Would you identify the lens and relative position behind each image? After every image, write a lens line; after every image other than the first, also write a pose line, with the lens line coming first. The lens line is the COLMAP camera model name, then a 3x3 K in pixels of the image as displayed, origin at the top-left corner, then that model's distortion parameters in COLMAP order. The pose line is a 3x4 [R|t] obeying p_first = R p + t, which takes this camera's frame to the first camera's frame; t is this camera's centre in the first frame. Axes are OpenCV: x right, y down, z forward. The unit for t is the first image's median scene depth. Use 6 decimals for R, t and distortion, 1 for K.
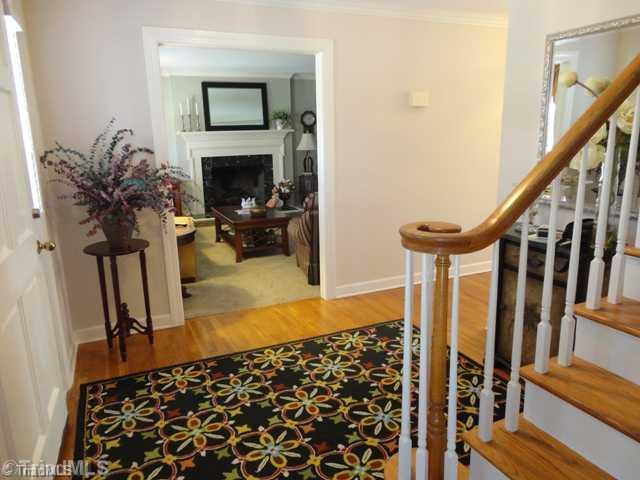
lens RADIAL K [[478.9, 0, 319.6], [0, 478.9, 239.5], [0, 0, 1]] dist [-0.005417, 0.000638]
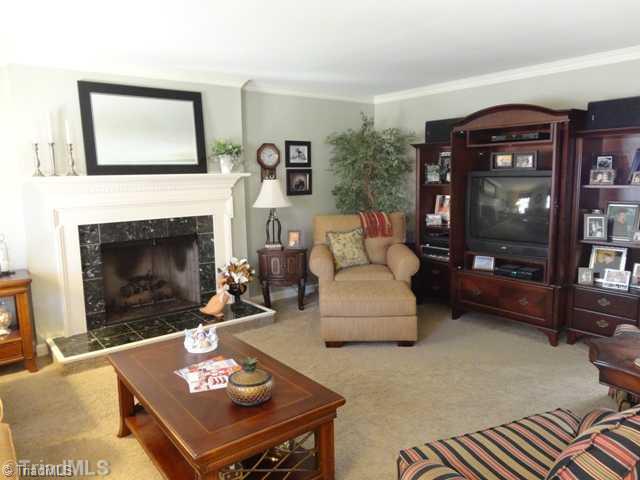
lens RADIAL K [[478.9, 0, 321.5], [0, 478.9, 240.9], [0, 0, 1]] dist [-0.005417, 0.000638]
pose [[0.972862, -0.030784, 0.229328, -0.107093], [0.051896, 0.994890, -0.086607, -0.093376], [-0.225490, 0.096158, 0.969488, 0.427717]]
